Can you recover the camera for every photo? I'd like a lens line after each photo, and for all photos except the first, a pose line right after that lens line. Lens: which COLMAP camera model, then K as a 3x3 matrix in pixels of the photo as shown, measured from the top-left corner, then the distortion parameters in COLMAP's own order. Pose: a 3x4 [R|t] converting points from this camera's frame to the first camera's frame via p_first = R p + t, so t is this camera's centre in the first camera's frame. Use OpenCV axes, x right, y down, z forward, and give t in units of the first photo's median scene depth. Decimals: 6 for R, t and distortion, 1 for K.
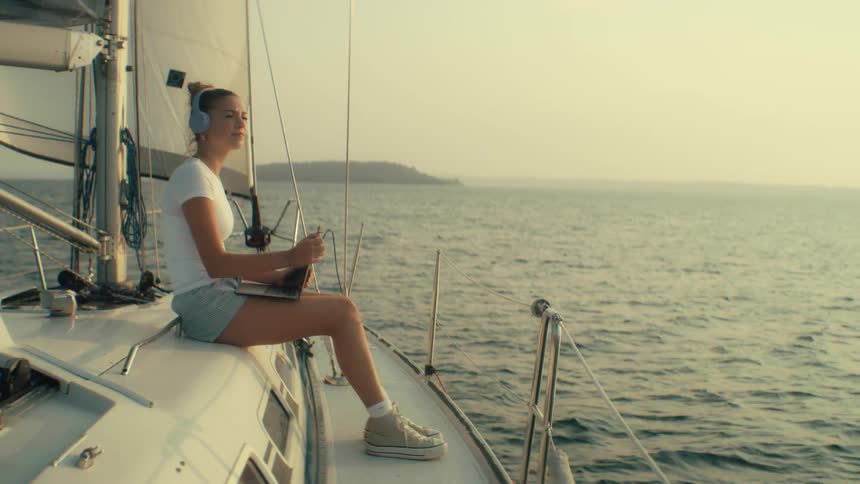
lens RADIAL K [[926.9, 0, 427.2], [0, 926.9, 235.4], [0, 0, 1]] dist [-0.157337, 0.000000]
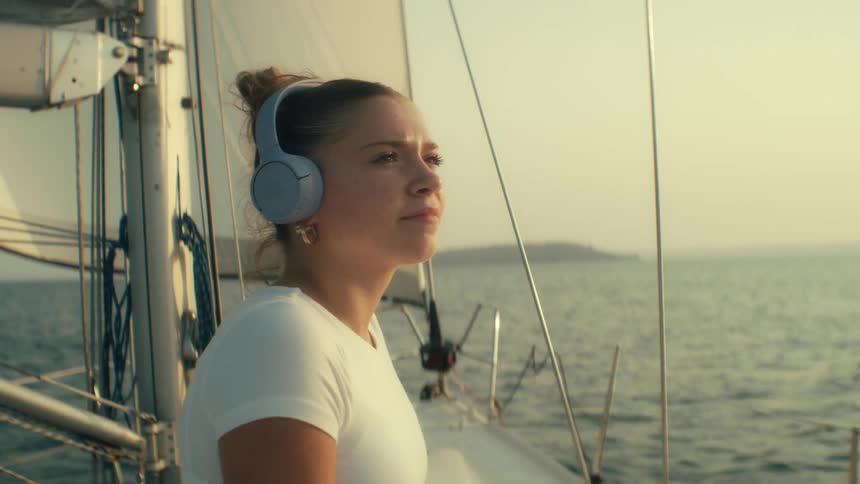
lens RADIAL K [[926.9, 0, 437.9], [0, 926.9, 241.0], [0, 0, 1]] dist [-0.157337, 0.000000]
pose [[0.982987, -0.070830, -0.169469, -0.101026], [0.057491, 0.994943, -0.082366, -0.051480], [0.174446, 0.071222, 0.982088, 0.516724]]
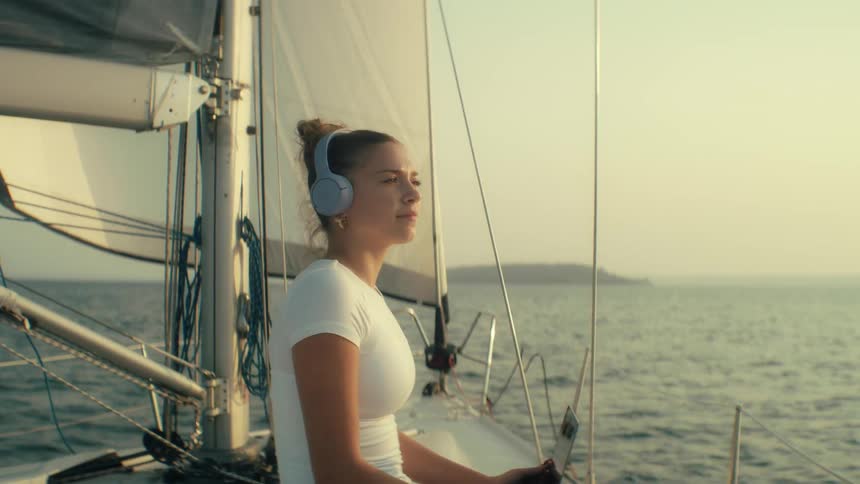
lens RADIAL K [[926.9, 0, 436.4], [0, 926.9, 244.3], [0, 0, 1]] dist [-0.157337, 0.000000]
pose [[0.982946, -0.019650, -0.182839, -0.070143], [0.001851, 0.995281, -0.097014, -0.032533], [0.183883, 0.095022, 0.978345, 0.368892]]
